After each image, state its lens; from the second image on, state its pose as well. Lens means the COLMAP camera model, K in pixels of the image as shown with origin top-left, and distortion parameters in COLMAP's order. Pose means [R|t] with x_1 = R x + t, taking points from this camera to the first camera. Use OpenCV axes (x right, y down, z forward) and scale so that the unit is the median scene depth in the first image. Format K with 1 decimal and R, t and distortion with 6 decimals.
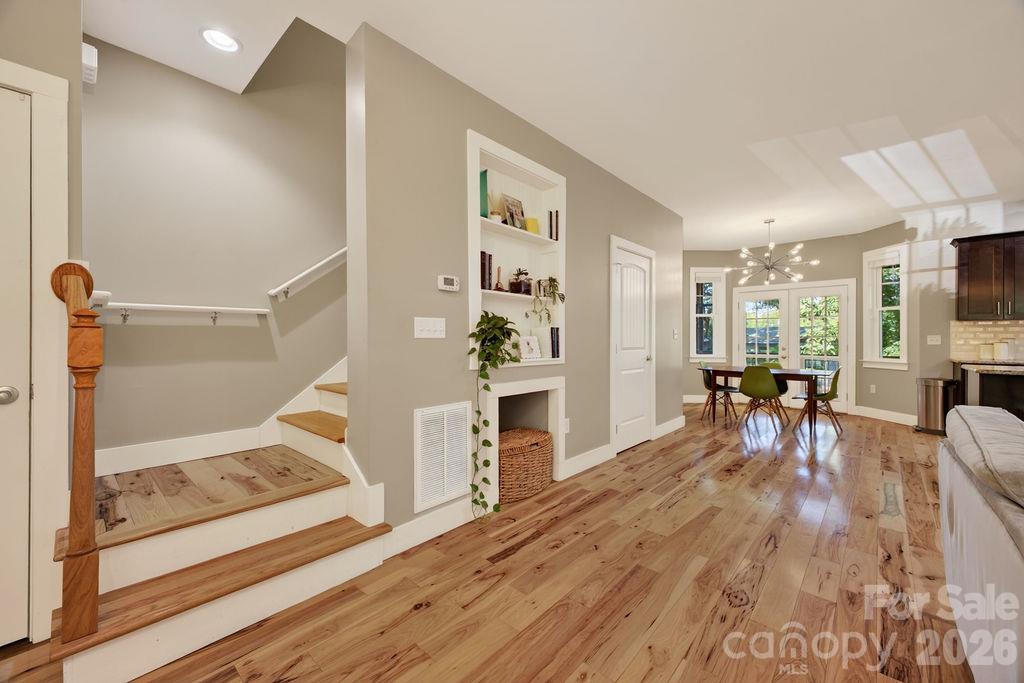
lens RADIAL K [[406.5, 0, 511.4], [0, 406.5, 337.2], [0, 0, 1]] dist [0.010693, -0.000460]
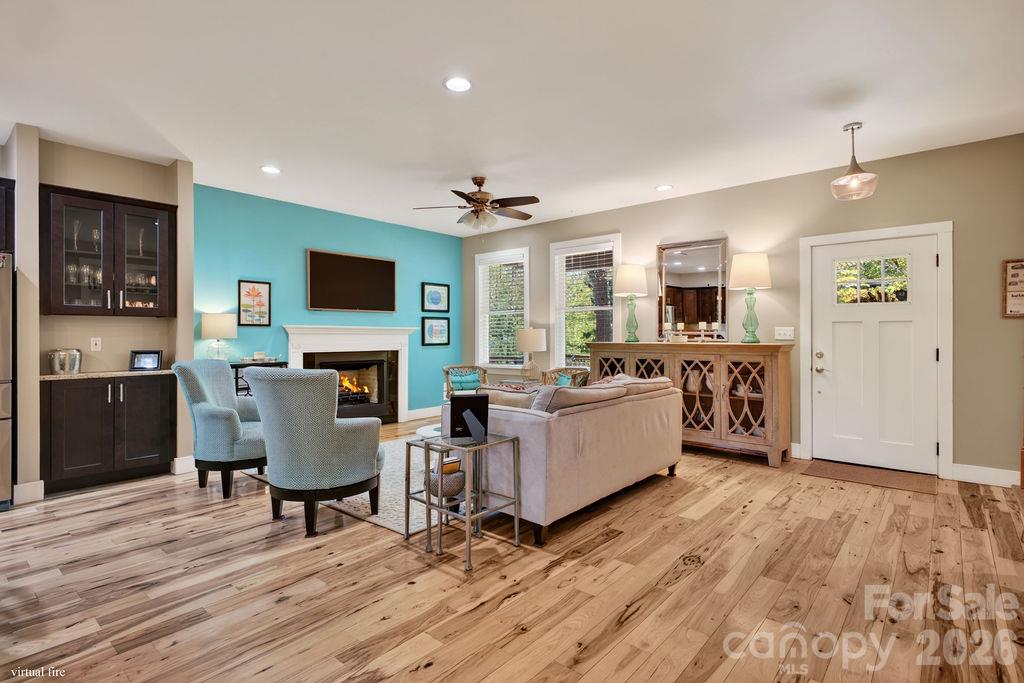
lens RADIAL K [[504.7, 0, 512.0], [0, 504.7, 341.5], [0, 0, 1]] dist [0.013475, -0.000612]
pose [[-0.999782, -0.000606, -0.020873, 0.857885], [-0.000832, 0.999941, 0.010801, -0.018923], [0.020865, 0.010816, -0.999724, 1.902996]]
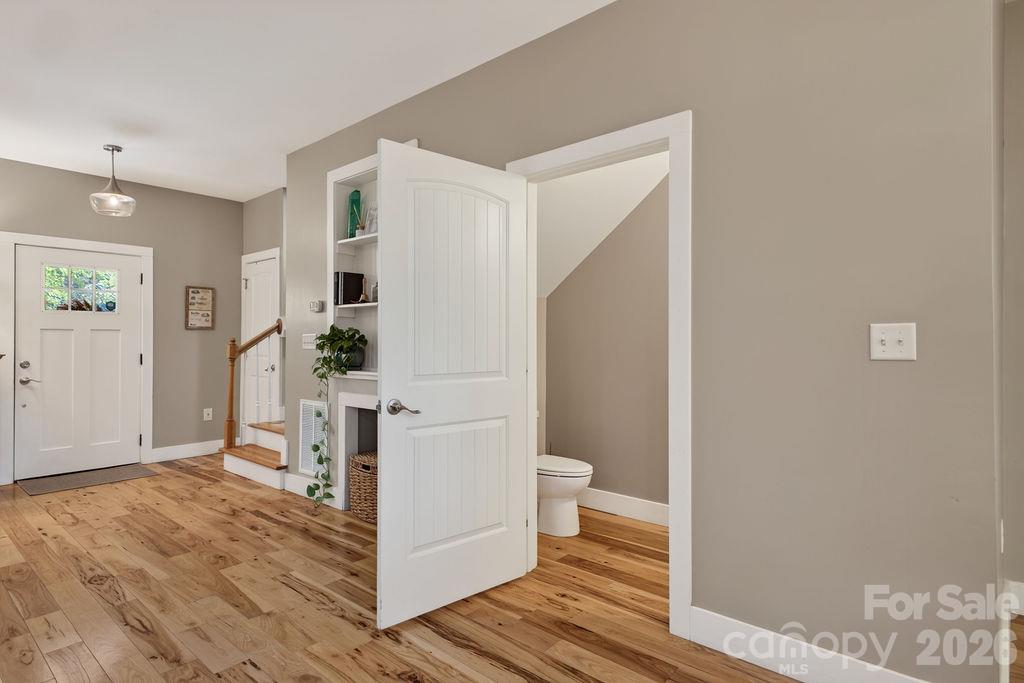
lens RADIAL K [[560.5, 0, 512.0], [0, 560.5, 341.5], [0, 0, 1]] dist [0.016297, -0.002694]
pose [[0.010078, -0.001100, -0.999949, 1.652098], [0.005257, 0.999986, -0.001047, -0.016950], [0.999935, -0.005246, 0.010084, 1.646570]]
